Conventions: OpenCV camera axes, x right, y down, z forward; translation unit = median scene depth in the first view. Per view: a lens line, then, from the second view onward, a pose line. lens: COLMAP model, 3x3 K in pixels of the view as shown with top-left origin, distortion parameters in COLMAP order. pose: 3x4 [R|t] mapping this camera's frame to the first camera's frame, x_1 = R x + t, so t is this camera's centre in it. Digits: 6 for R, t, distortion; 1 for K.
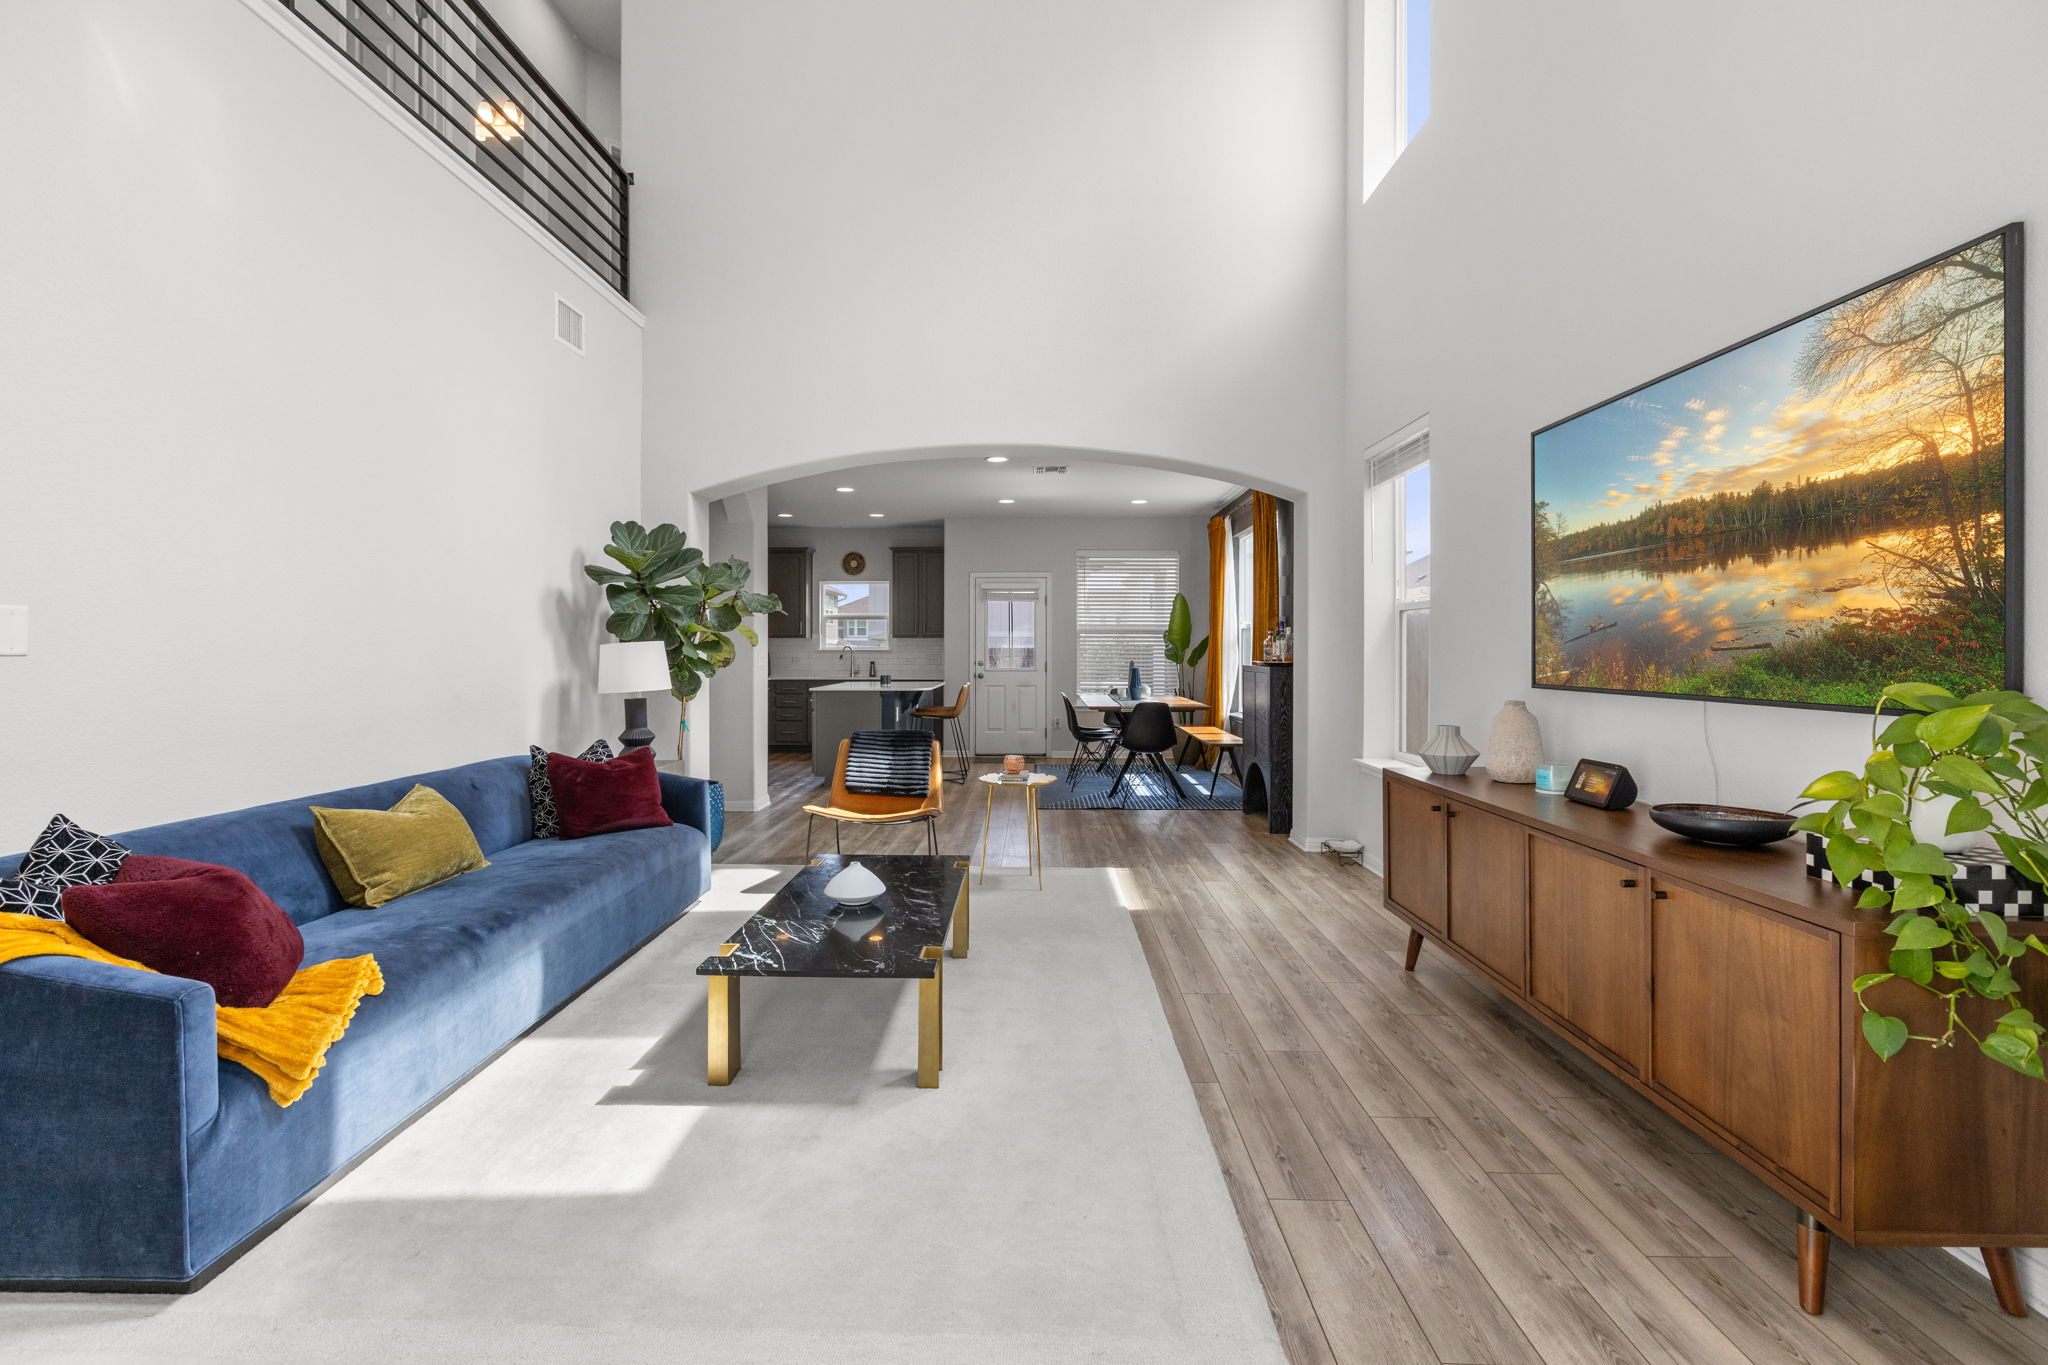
lens RADIAL K [[910.9, 0, 1019.9], [0, 910.9, 653.6], [0, 0, 1]] dist [0.000677, 0.000143]
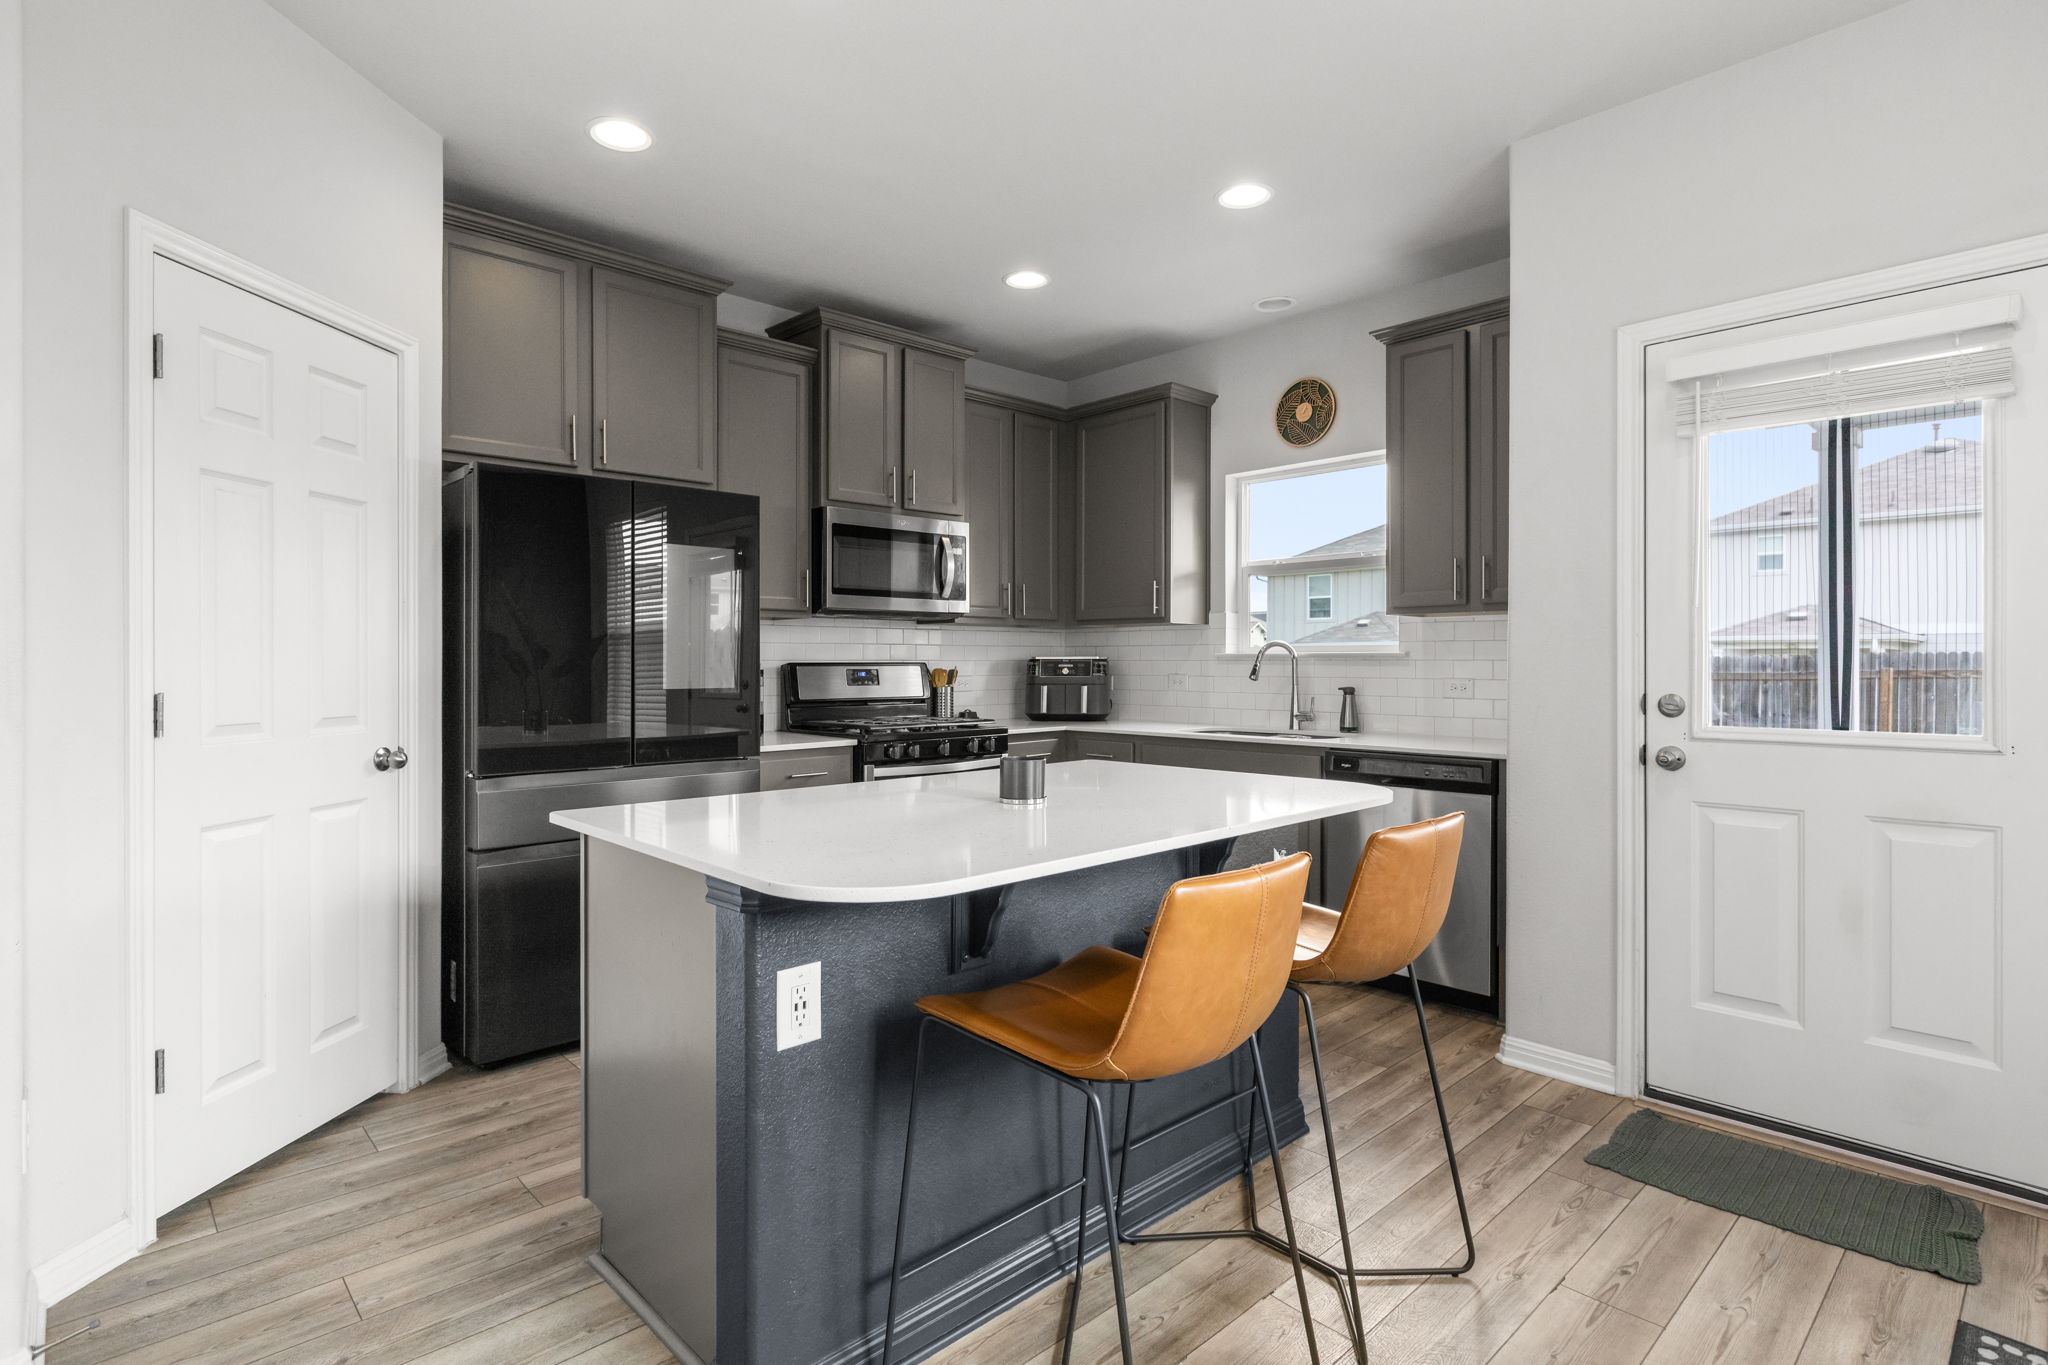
lens RADIAL K [[1002.8, 0, 1024.0], [0, 1002.8, 682.5], [0, 0, 1]] dist [0.000697, 0.000096]
pose [[0.703802, 0.014289, -0.710253, 0.021023], [-0.003433, 0.999854, 0.016713, 0.000843], [0.710388, -0.009324, 0.703748, 0.645600]]
